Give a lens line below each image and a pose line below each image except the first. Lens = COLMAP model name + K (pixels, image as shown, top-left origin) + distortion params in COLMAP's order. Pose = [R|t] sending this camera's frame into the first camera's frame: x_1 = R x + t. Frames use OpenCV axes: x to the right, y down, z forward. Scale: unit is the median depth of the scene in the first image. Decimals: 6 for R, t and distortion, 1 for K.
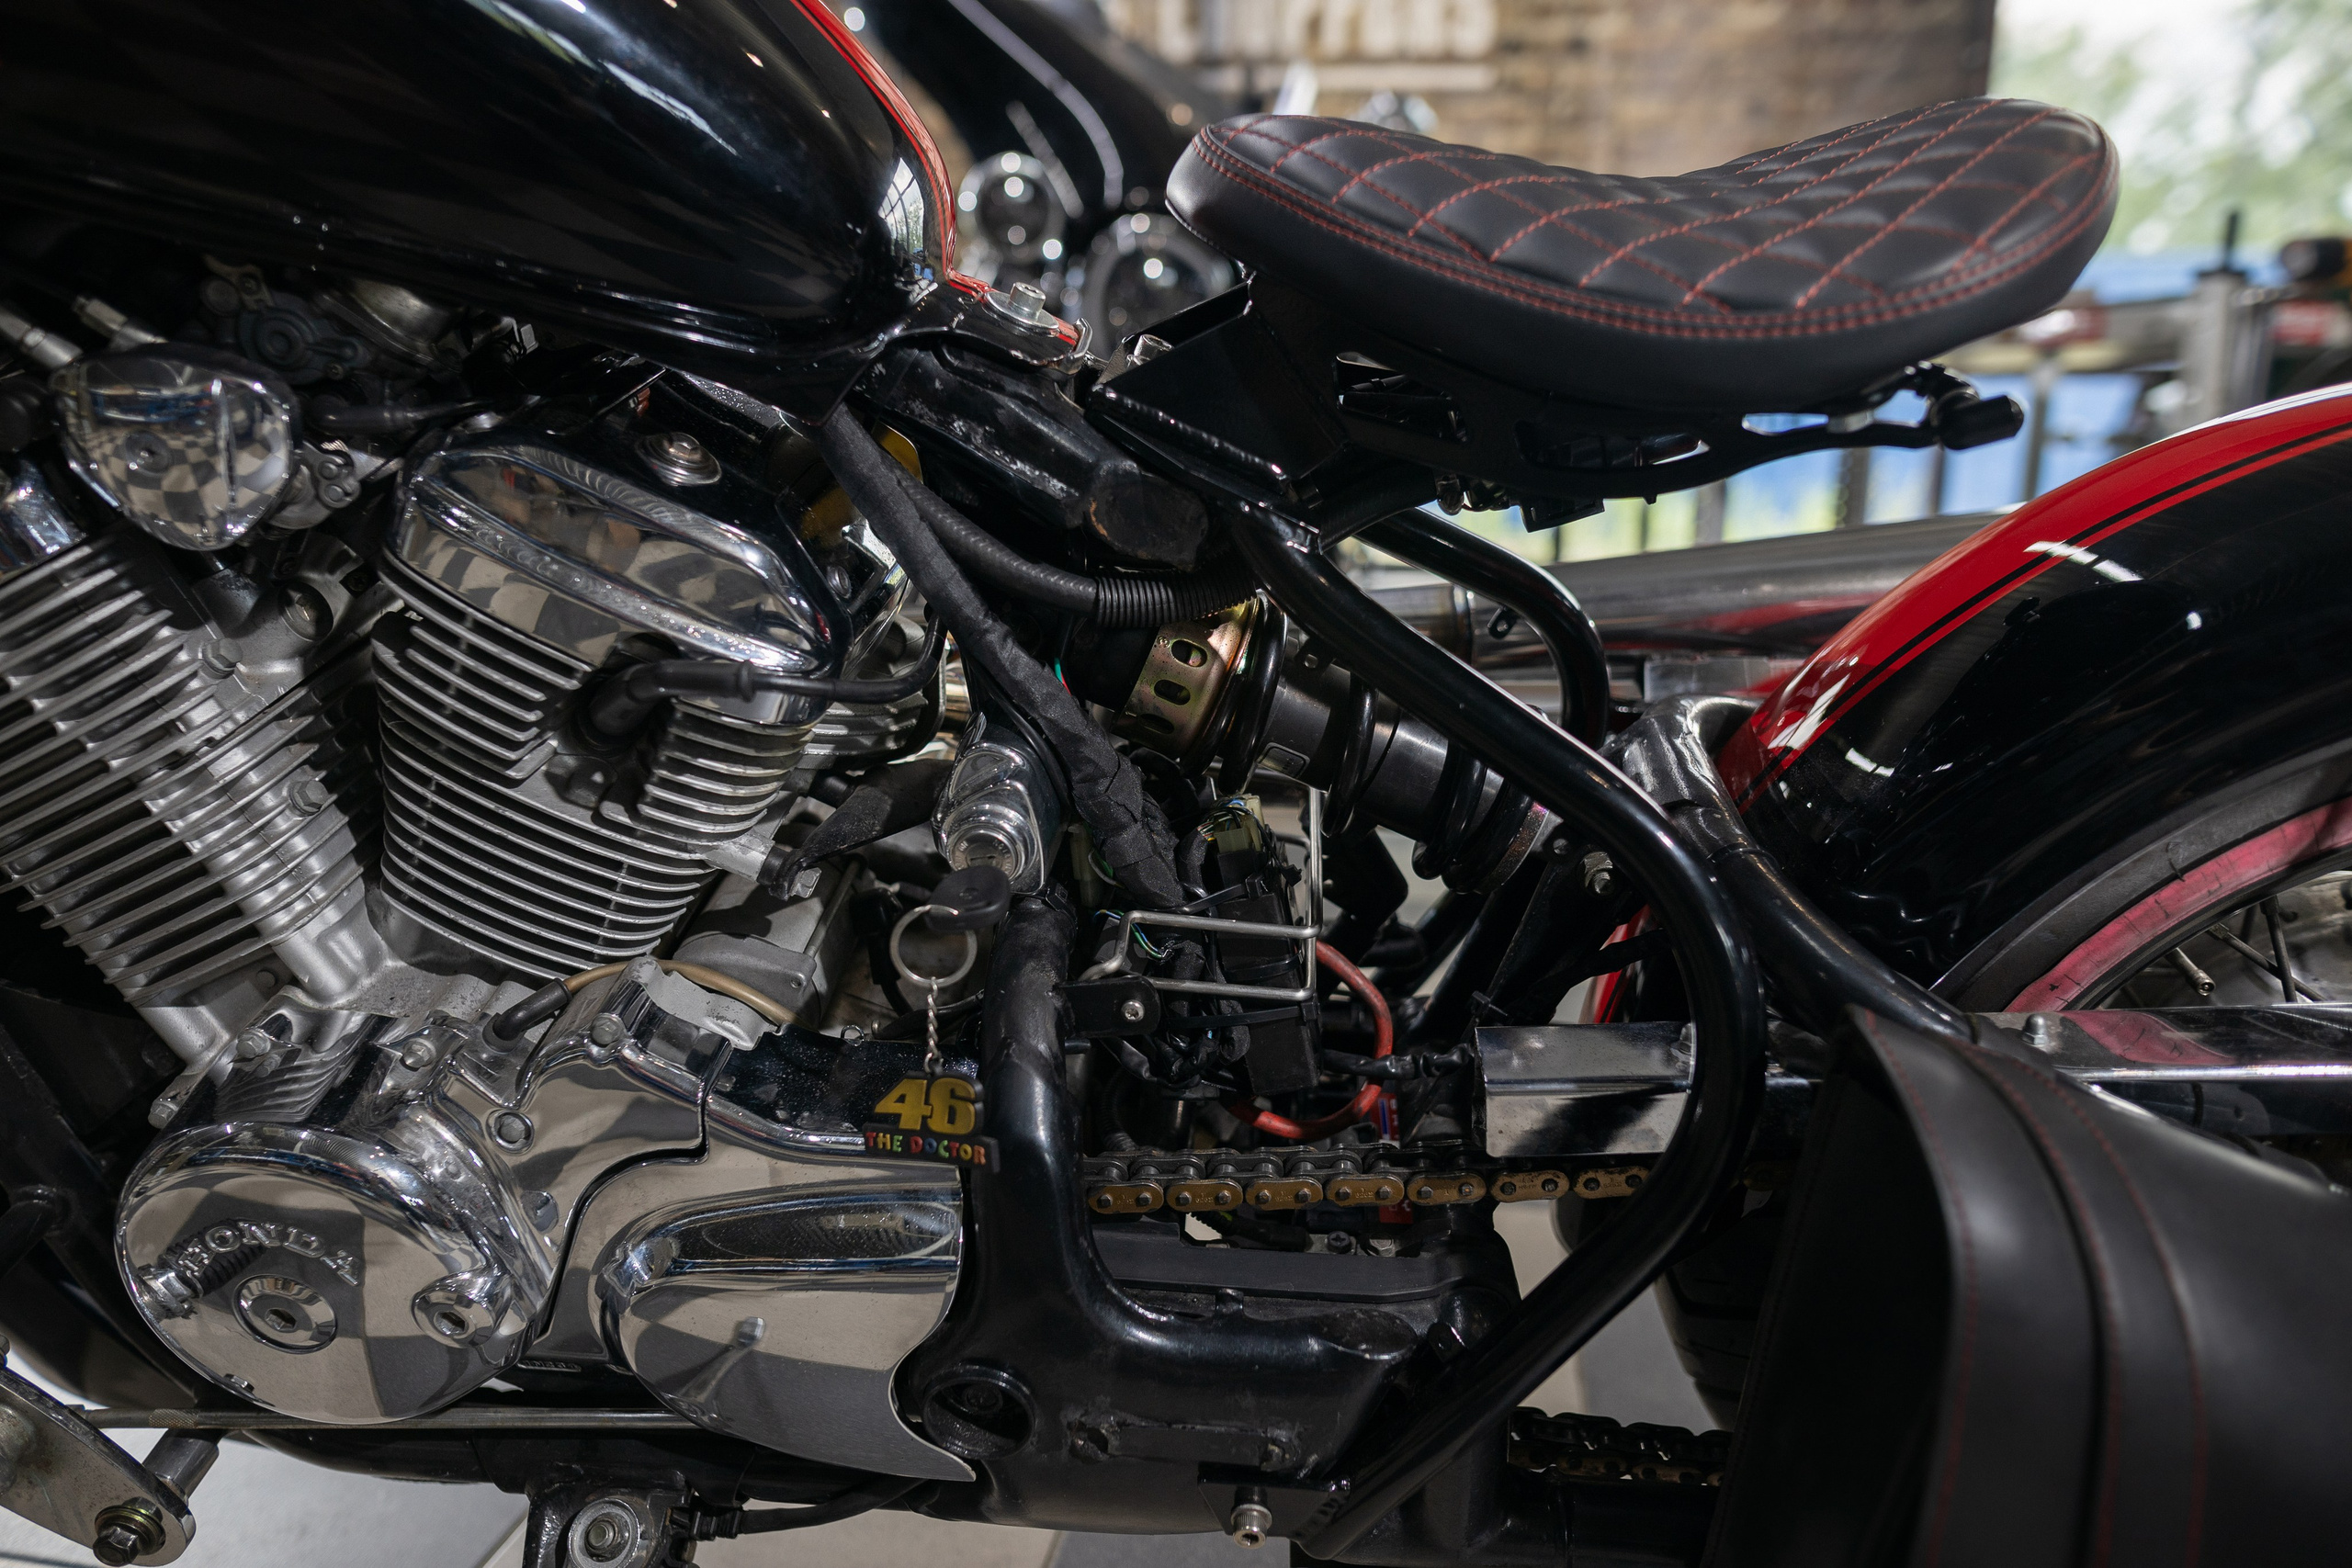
lens RADIAL K [[1635.0, 0, 1174.4], [0, 1635.0, 754.2], [0, 0, 1]] dist [0.030429, -0.002239]
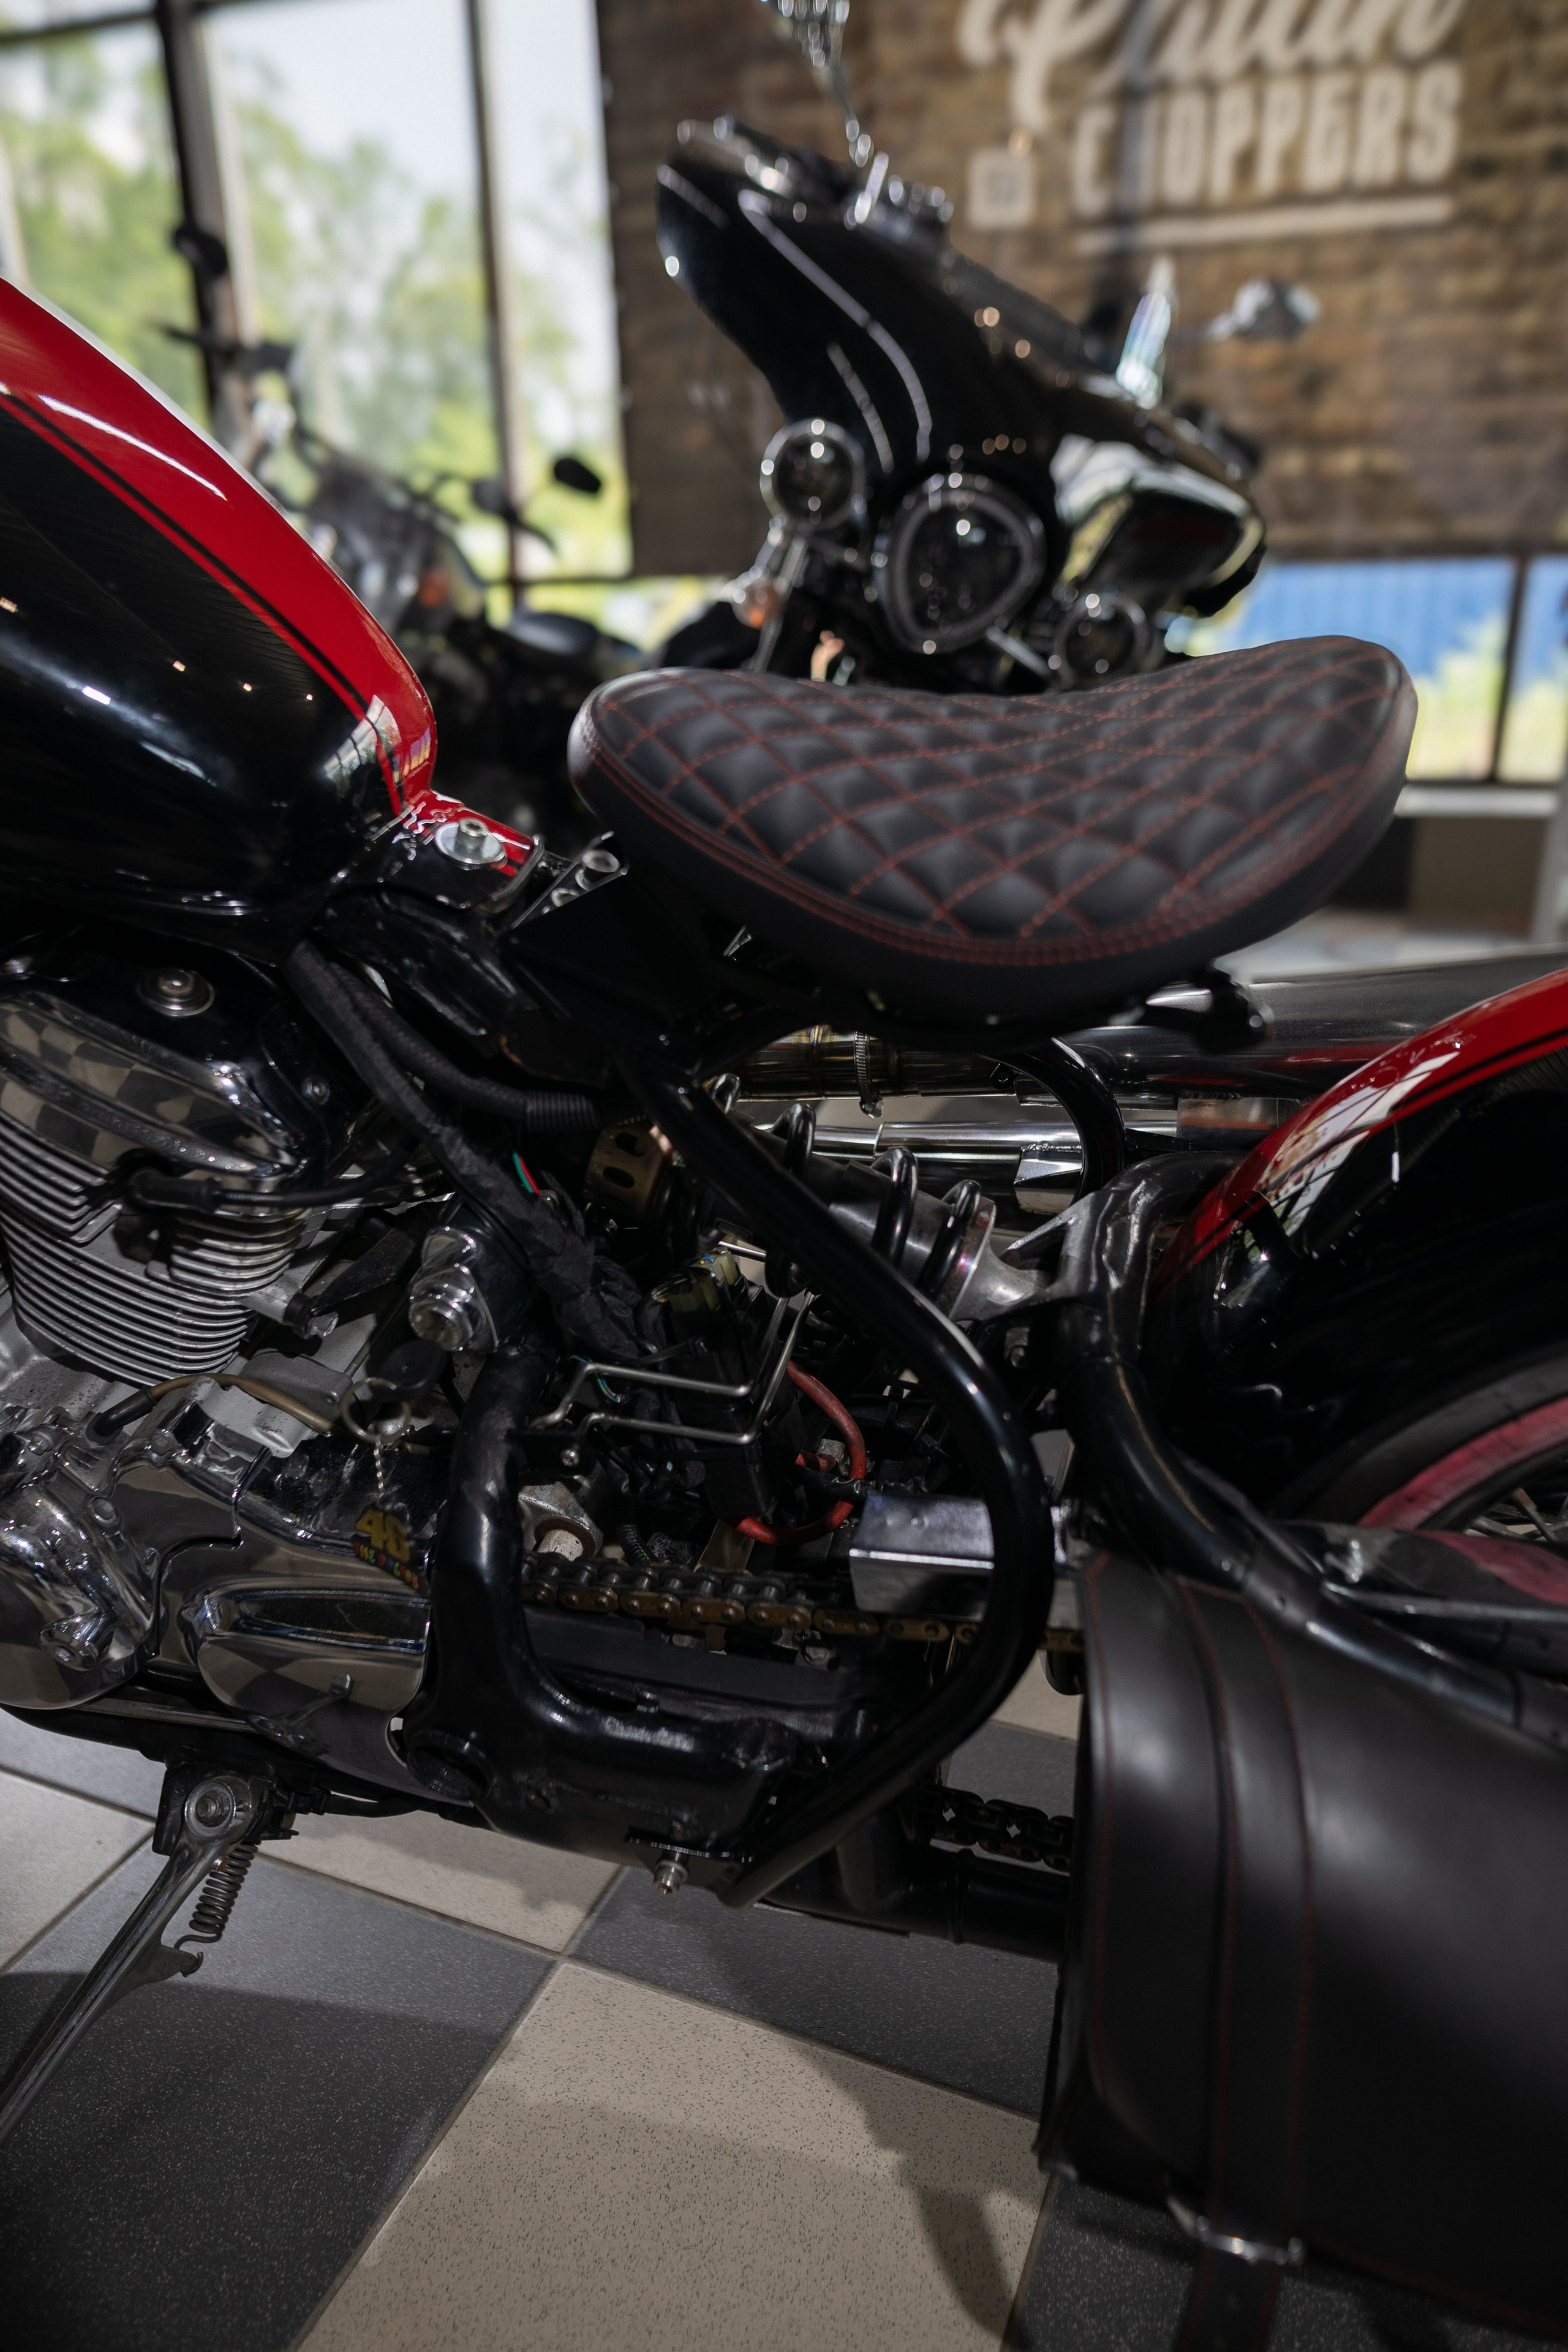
lens RADIAL K [[1635.2, 0, 777.3], [0, 1635.2, 1174.0], [0, 0, 1]] dist [0.030429, -0.002239]
pose [[0.976223, 0.039576, -0.213126, 0.347530], [-0.007471, 0.988751, 0.149383, -0.211049], [0.216640, -0.144239, 0.965537, -0.061973]]
